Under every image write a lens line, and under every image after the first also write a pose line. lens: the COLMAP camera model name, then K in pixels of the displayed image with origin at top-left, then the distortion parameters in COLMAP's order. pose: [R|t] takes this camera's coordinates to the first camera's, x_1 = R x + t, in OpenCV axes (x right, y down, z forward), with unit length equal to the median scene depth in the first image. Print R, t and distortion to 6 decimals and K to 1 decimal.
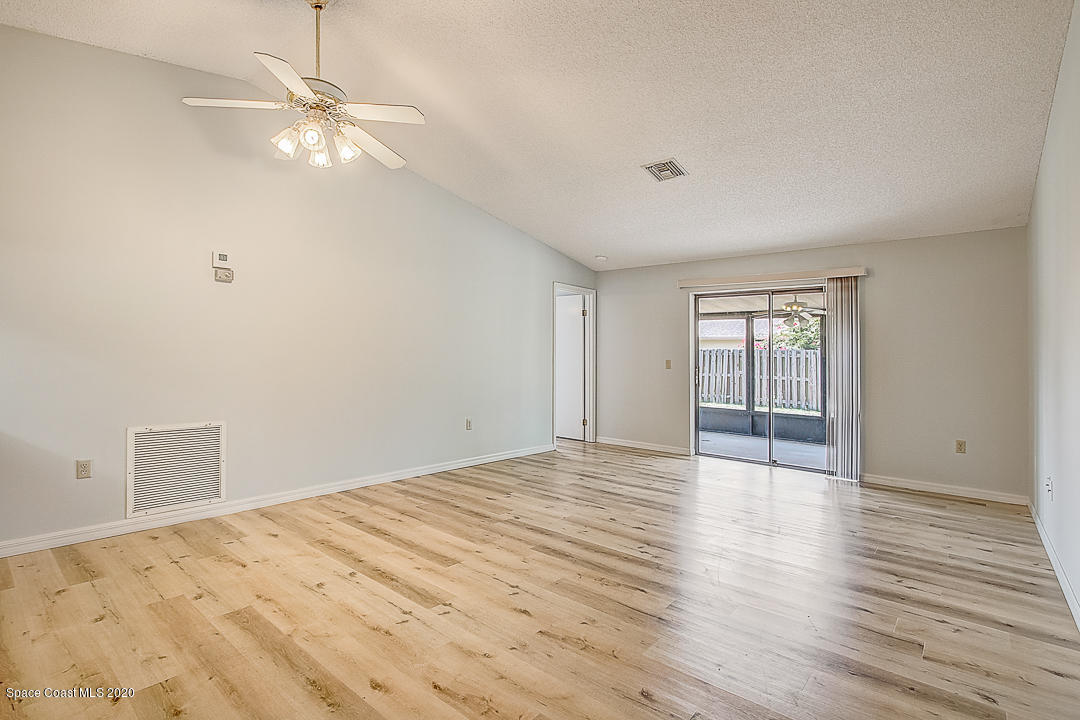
lens RADIAL K [[507.5, 0, 550.1], [0, 507.5, 356.0], [0, 0, 1]] dist [-0.011704, -0.000489]
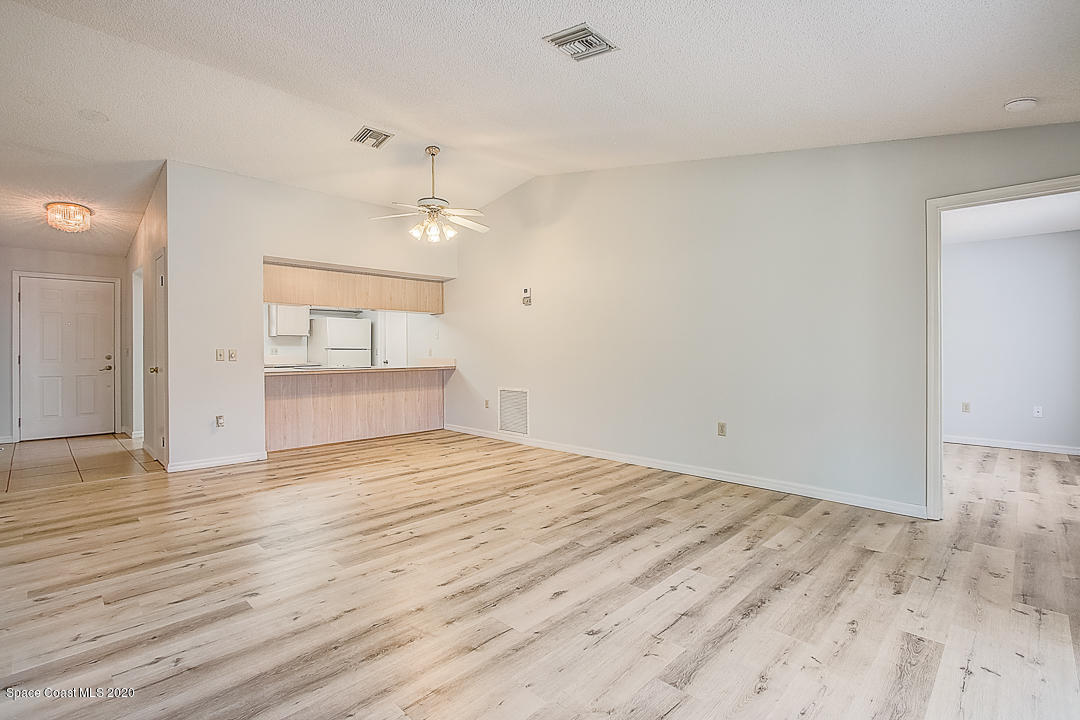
lens RADIAL K [[507.5, 0, 539.4], [0, 507.5, 355.8], [0, 0, 1]] dist [-0.011704, -0.000489]
pose [[-0.084391, -0.010136, -0.996381, 1.069798], [0.006310, 0.999923, -0.010707, 0.040682], [0.996413, -0.007191, -0.084321, 1.243540]]
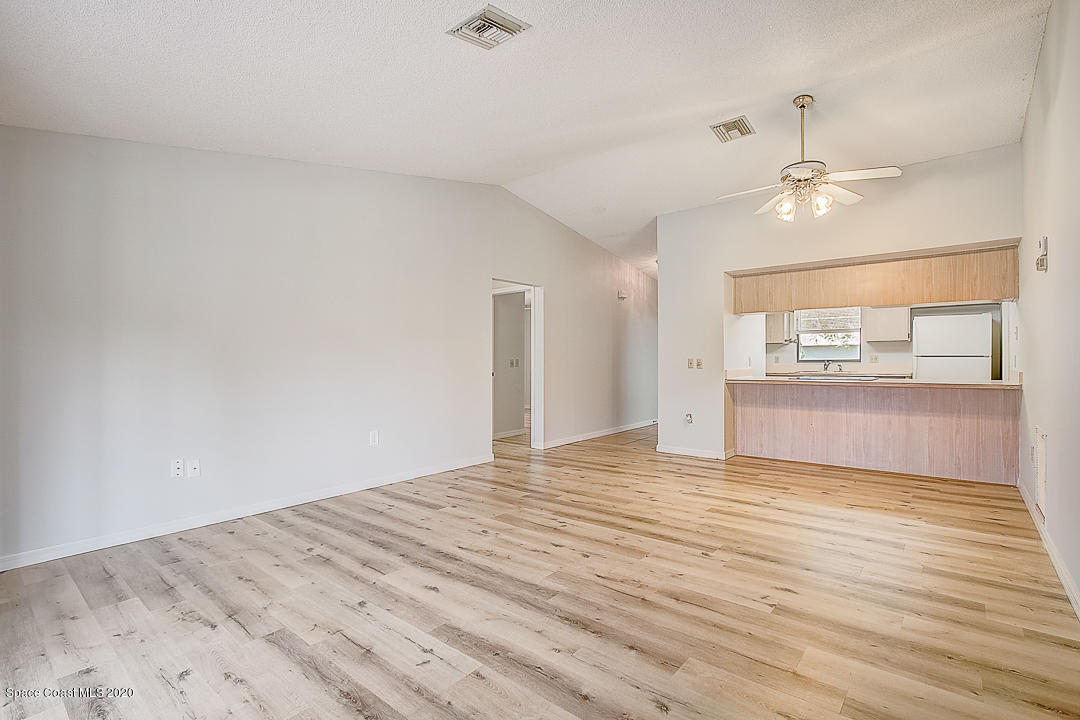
lens RADIAL K [[507.5, 0, 534.9], [0, 507.5, 360.2], [0, 0, 1]] dist [-0.011704, -0.000489]
pose [[-0.999689, -0.014272, 0.020460, 0.208613], [-0.014377, 0.999884, -0.005028, 0.022257], [-0.020386, -0.005320, -0.999778, 1.960157]]
